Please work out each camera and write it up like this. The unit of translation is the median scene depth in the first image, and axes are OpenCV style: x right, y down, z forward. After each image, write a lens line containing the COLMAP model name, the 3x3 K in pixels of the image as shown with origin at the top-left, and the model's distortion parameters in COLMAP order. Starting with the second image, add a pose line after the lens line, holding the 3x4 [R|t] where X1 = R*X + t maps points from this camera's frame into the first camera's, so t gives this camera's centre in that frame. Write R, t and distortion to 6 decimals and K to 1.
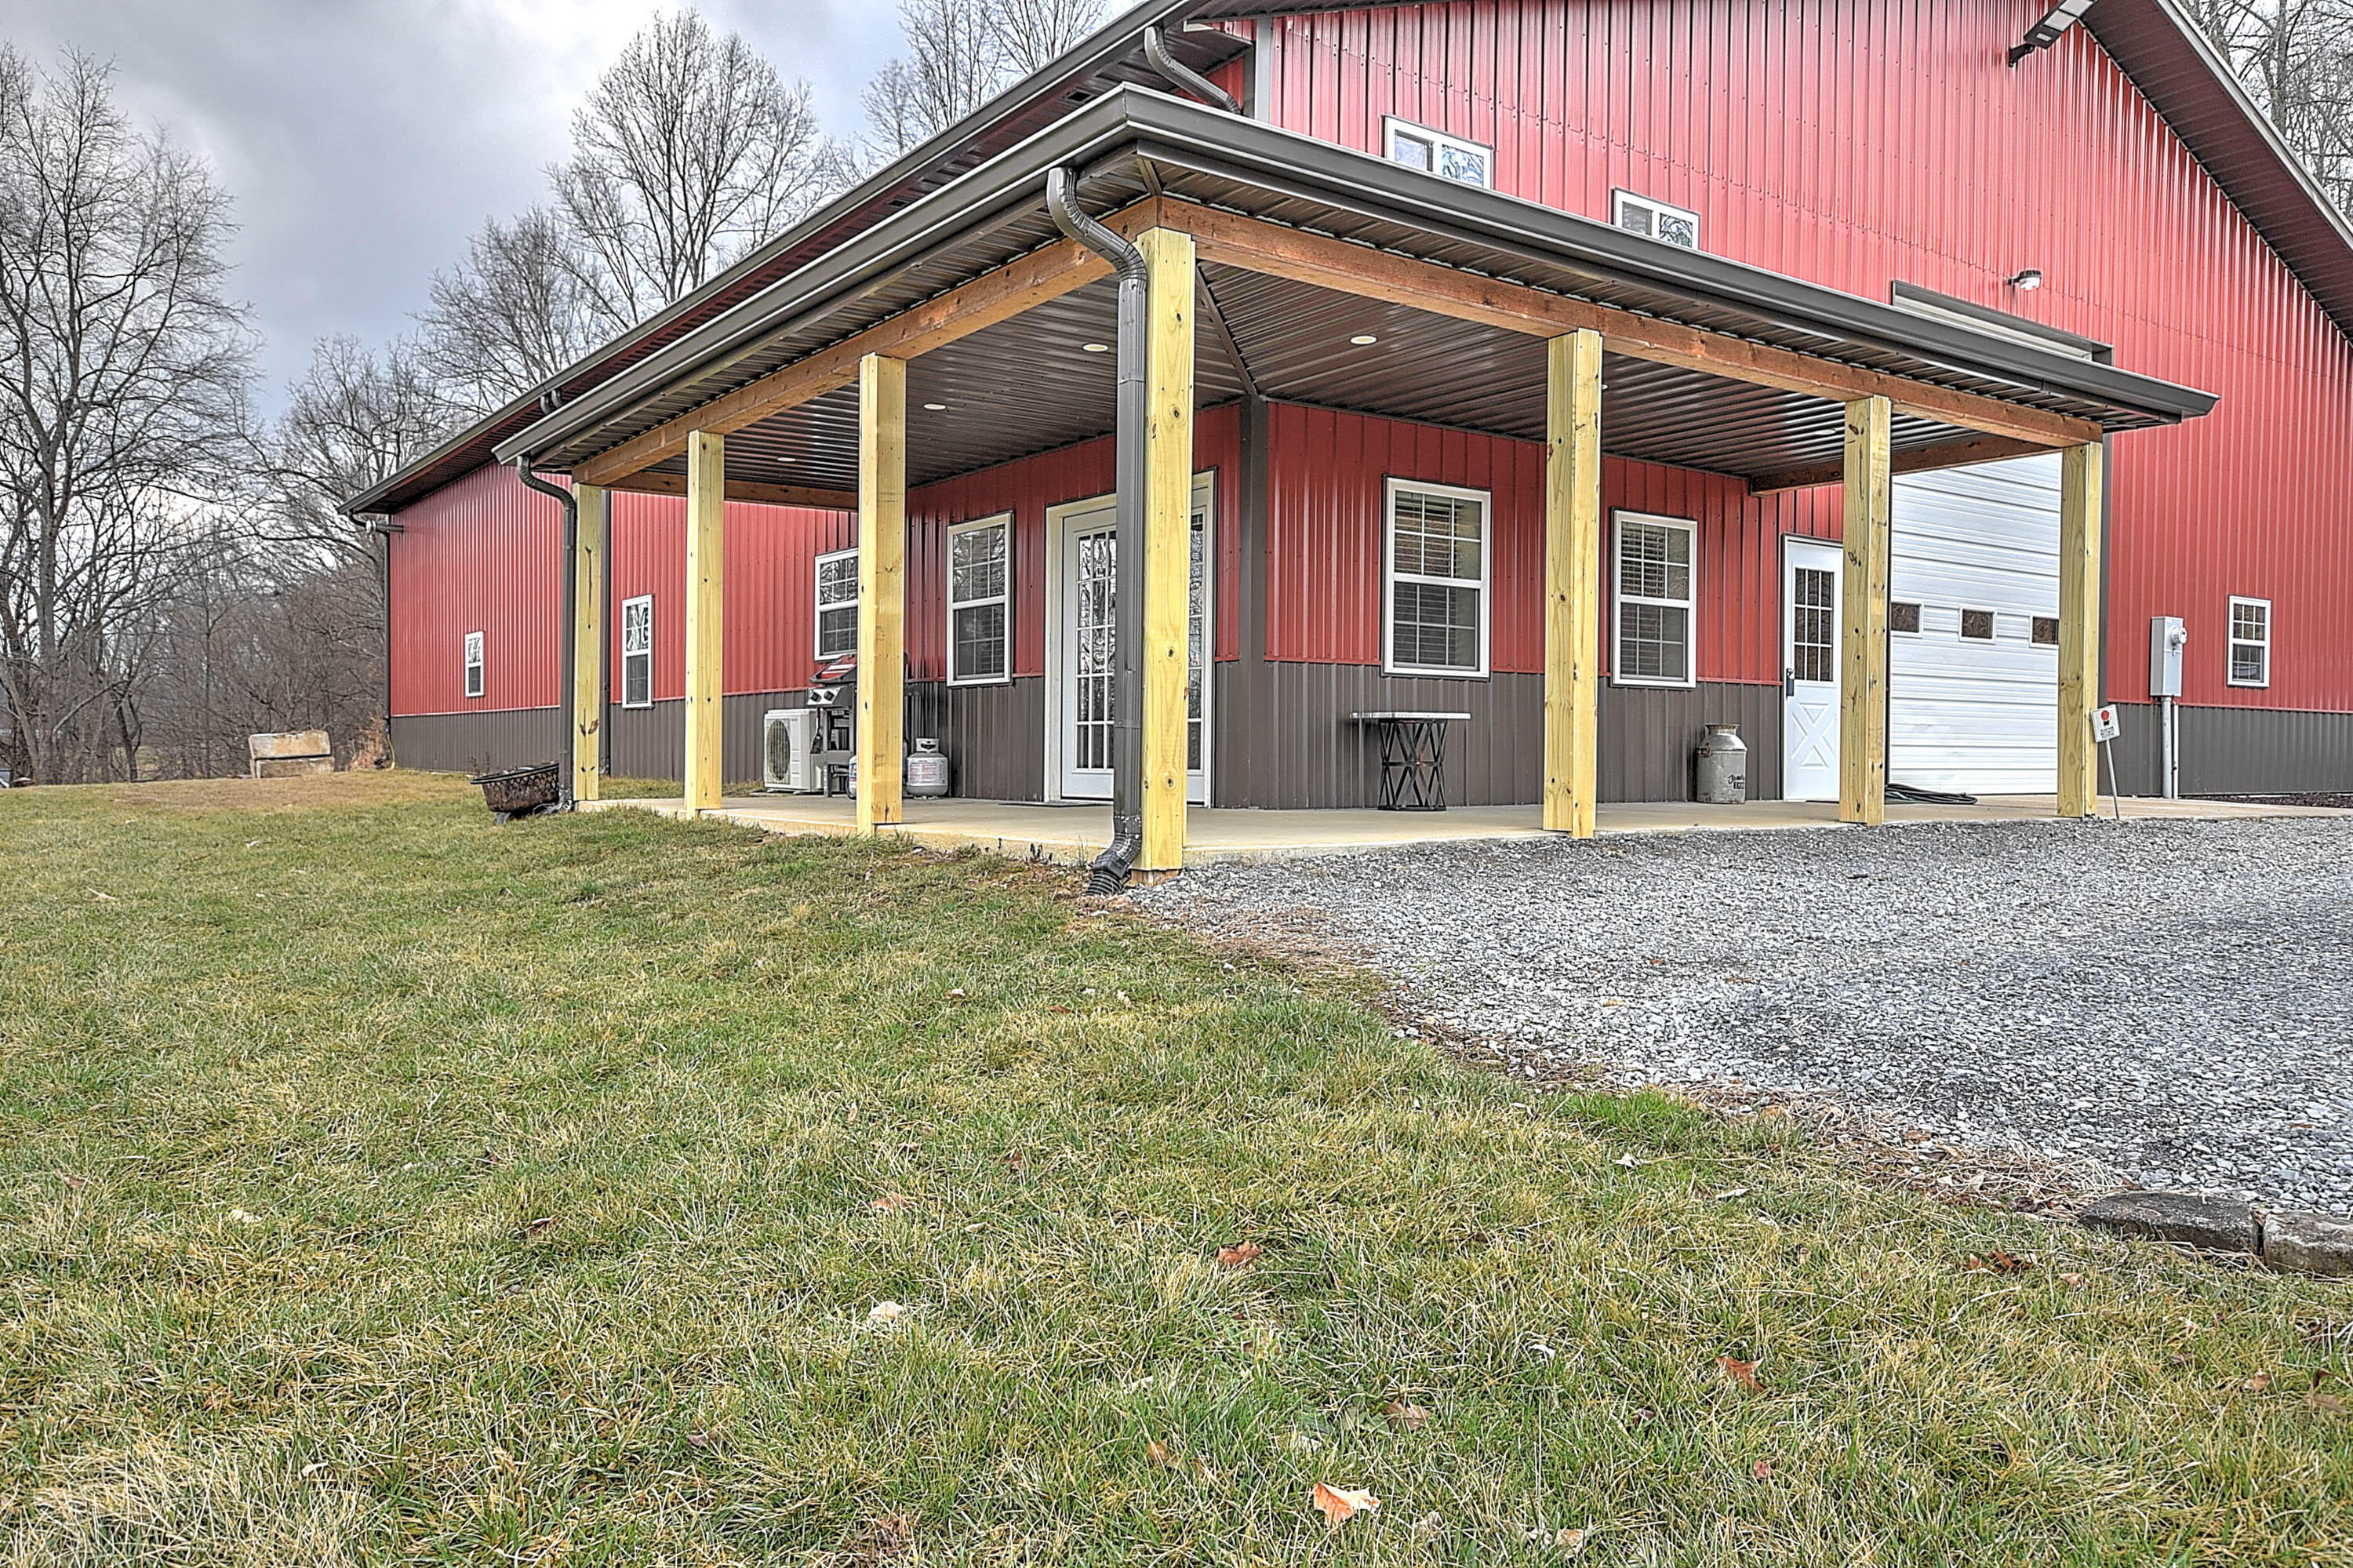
lens RADIAL K [[1618.5, 0, 1176.5], [0, 1618.5, 784.0], [0, 0, 1]] dist [0.011233, 0.039859]
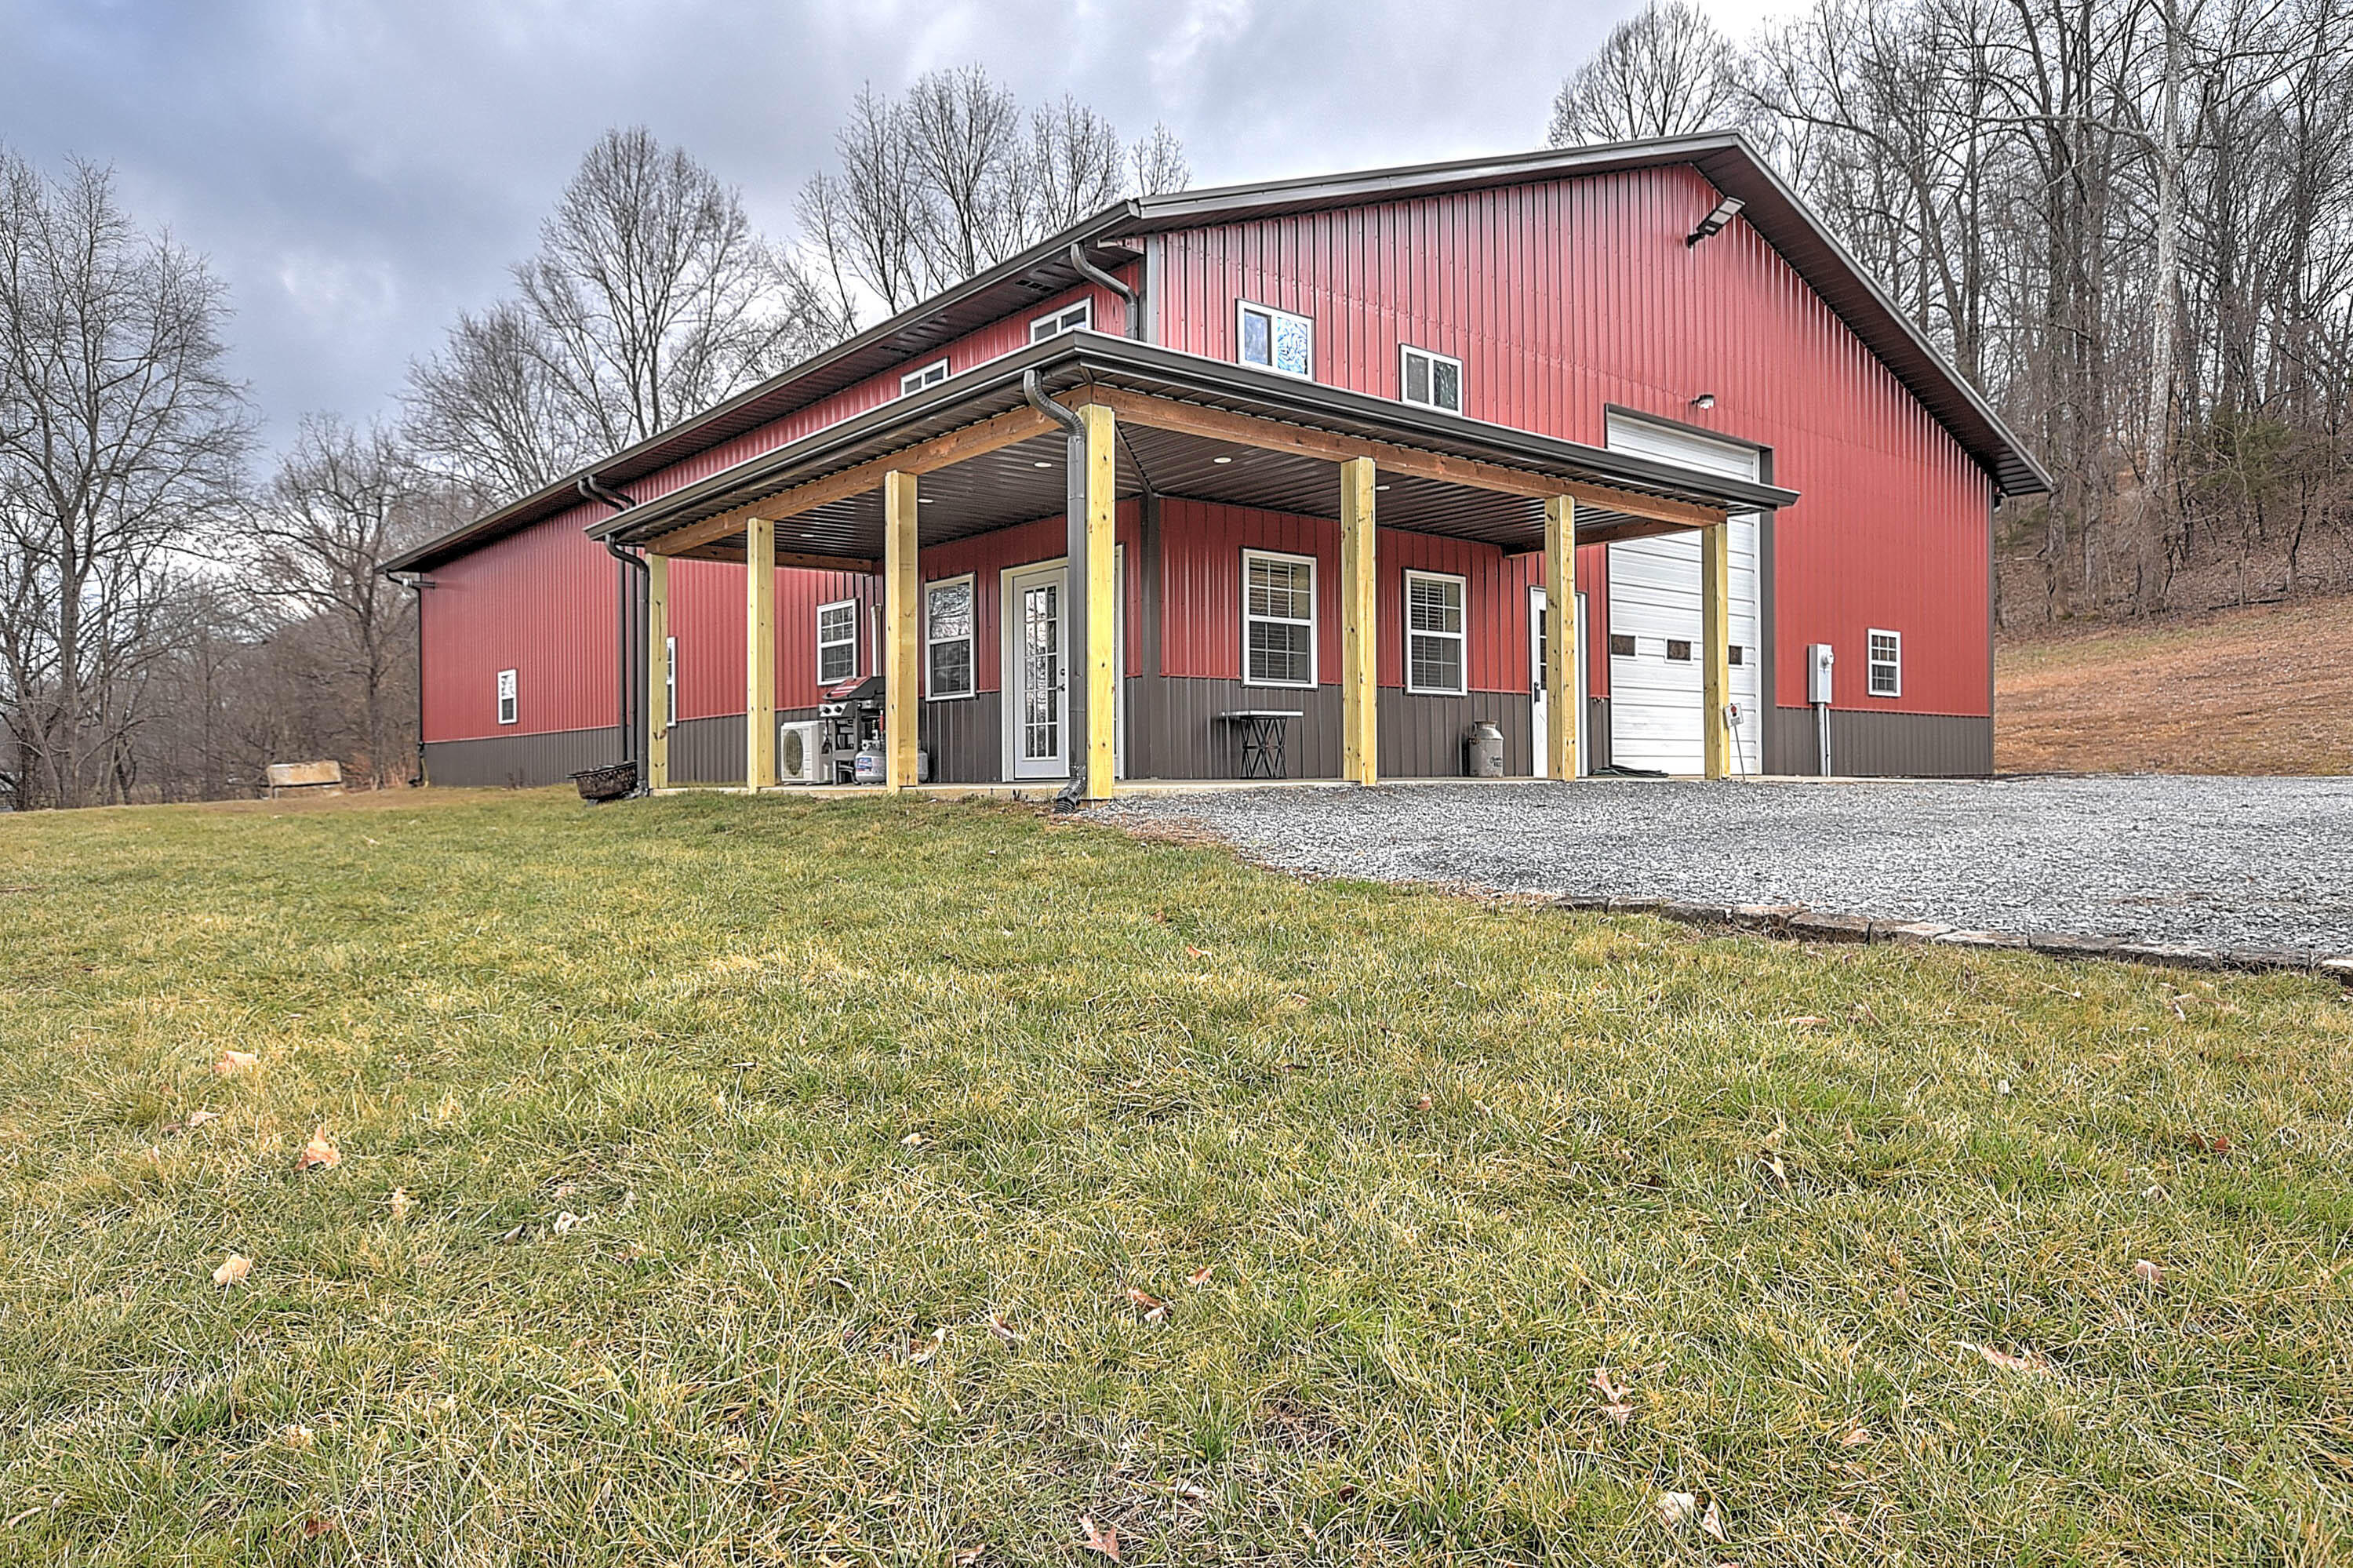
lens RADIAL K [[1450.2, 0, 1176.5], [0, 1450.2, 784.0], [0, 0, 1]] dist [0.027059, 0.001827]
pose [[0.997642, -0.015210, 0.066929, -0.015346], [0.016247, 0.999756, -0.014977, 0.031817], [-0.066684, 0.016029, 0.997645, -0.234673]]
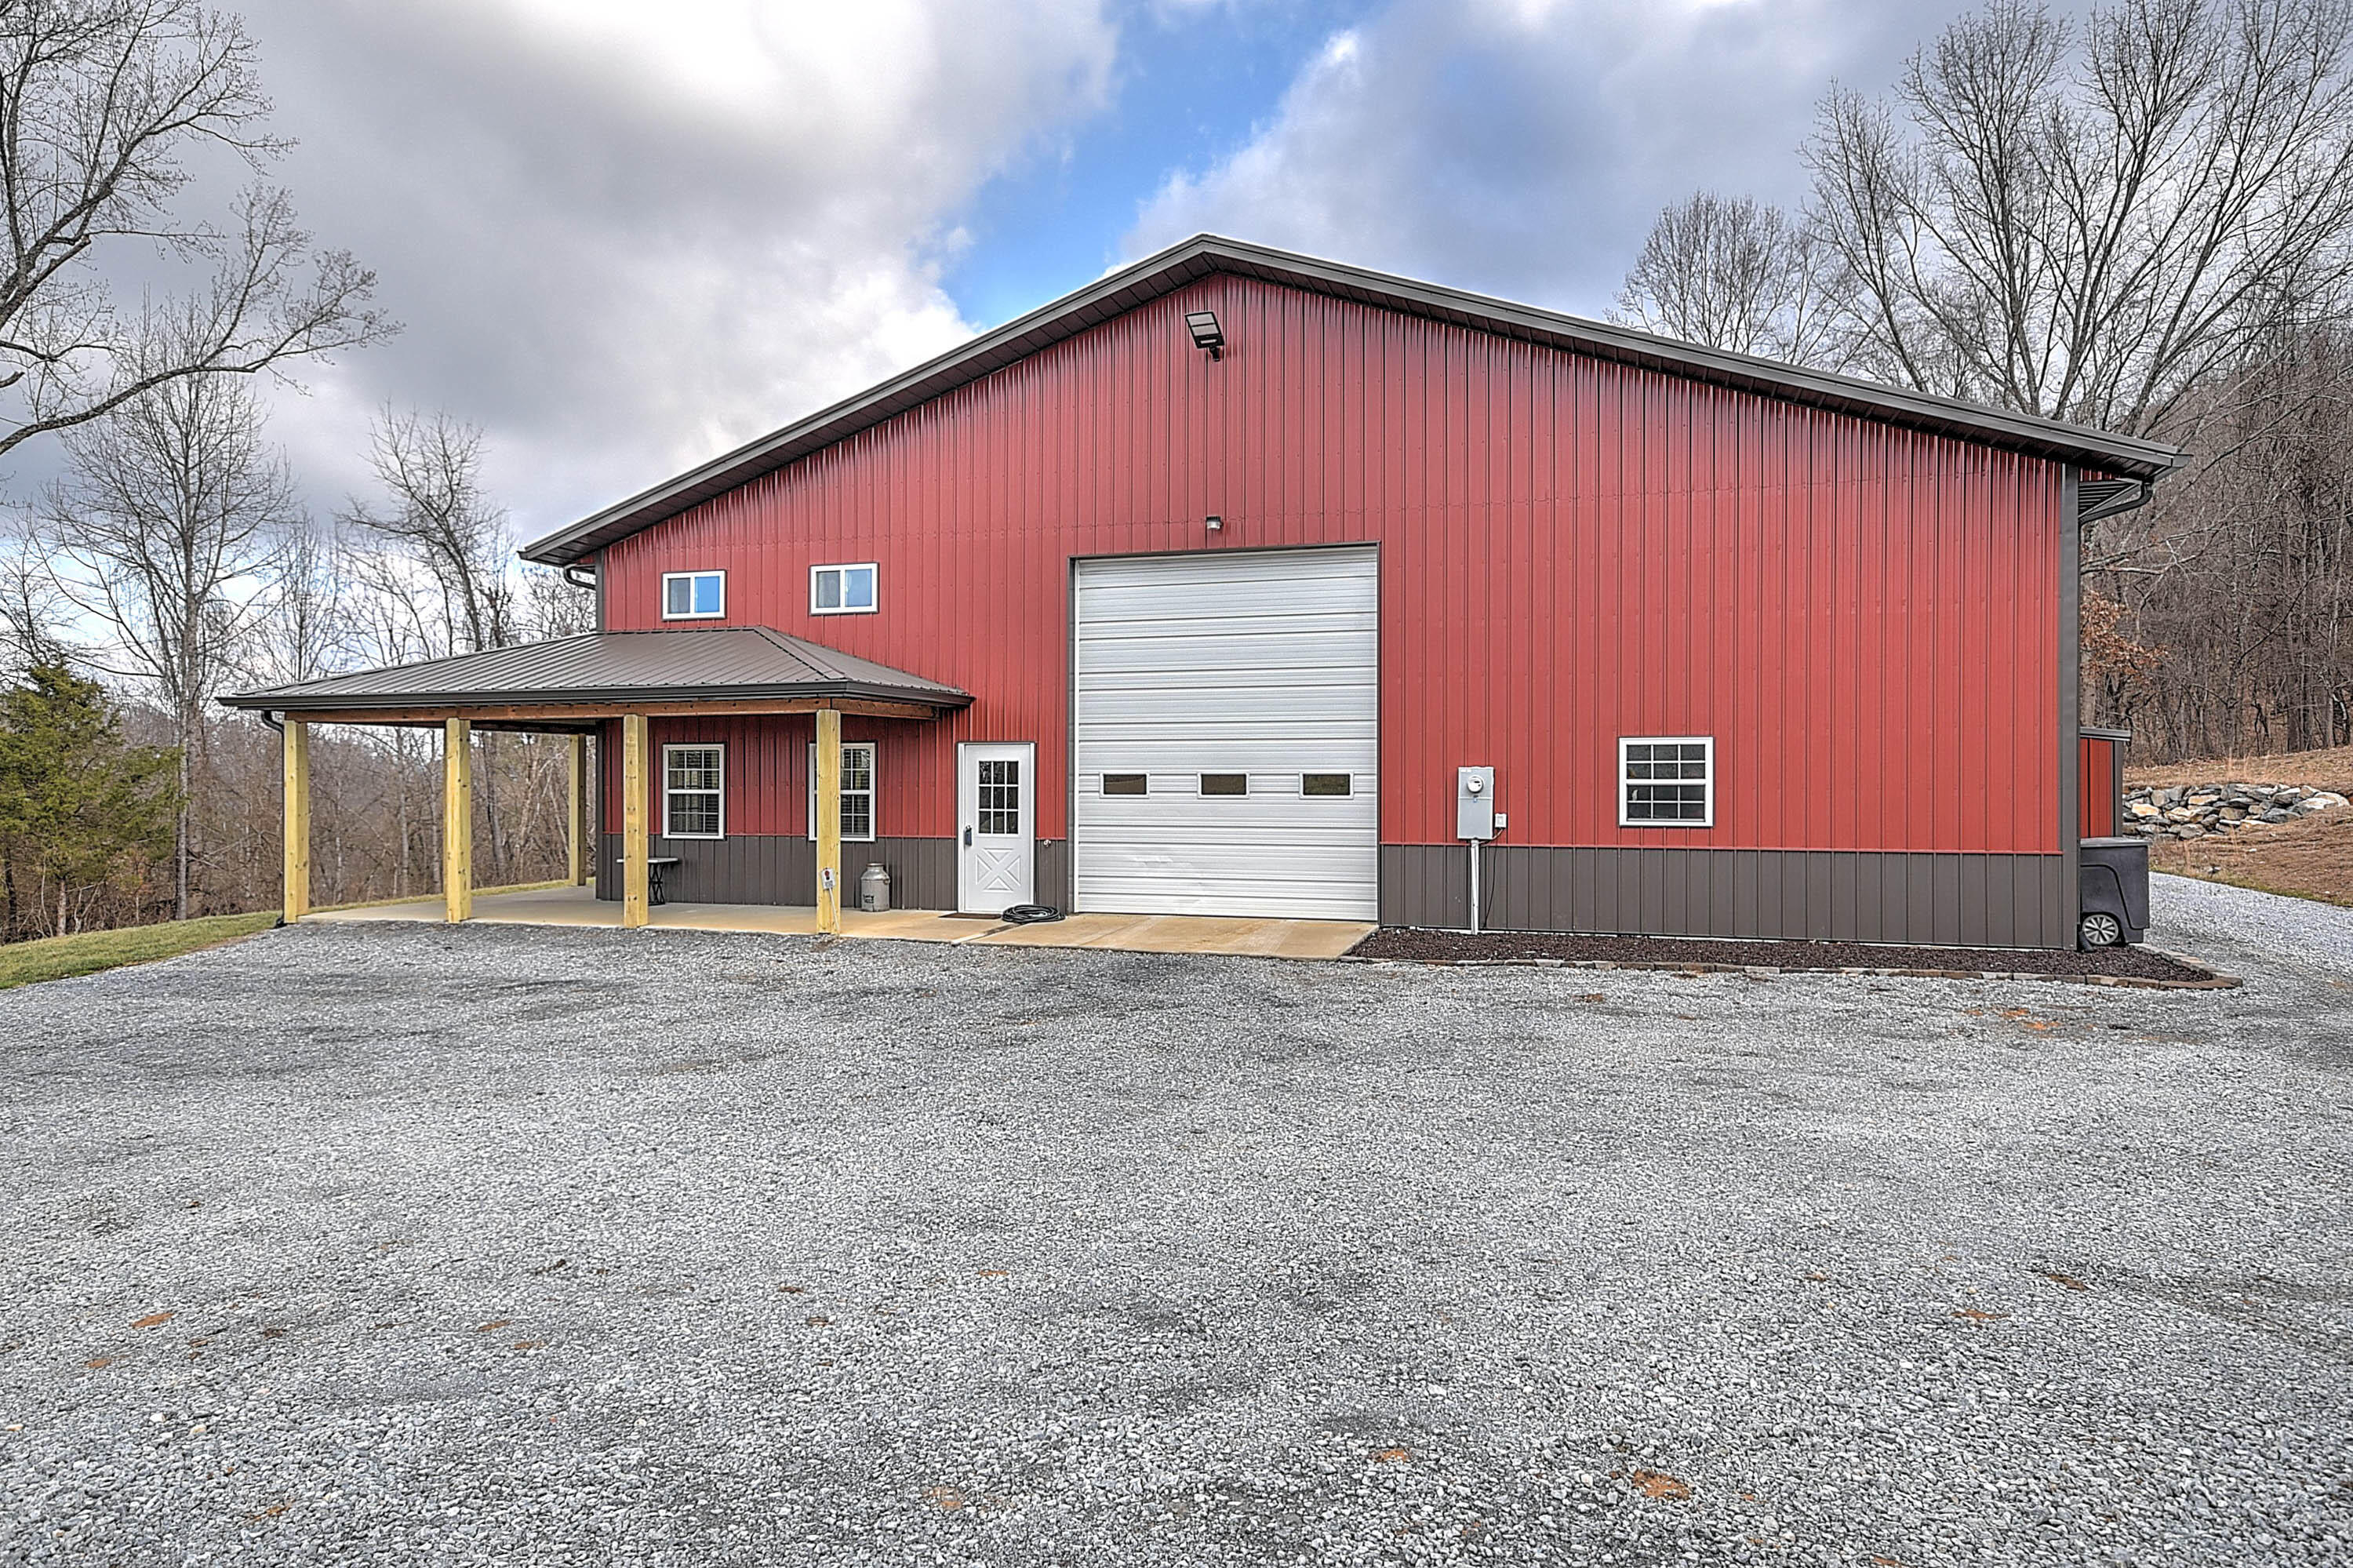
lens RADIAL K [[1438.9, 0, 1183.8], [0, 1438.9, 788.5], [0, 0, 1]] dist [0.003916, 0.002639]
pose [[0.591751, 0.000863, -0.806120, 1.716578], [-0.010108, 0.999929, -0.006350, -0.108176], [0.806057, 0.011906, 0.591718, 0.374013]]
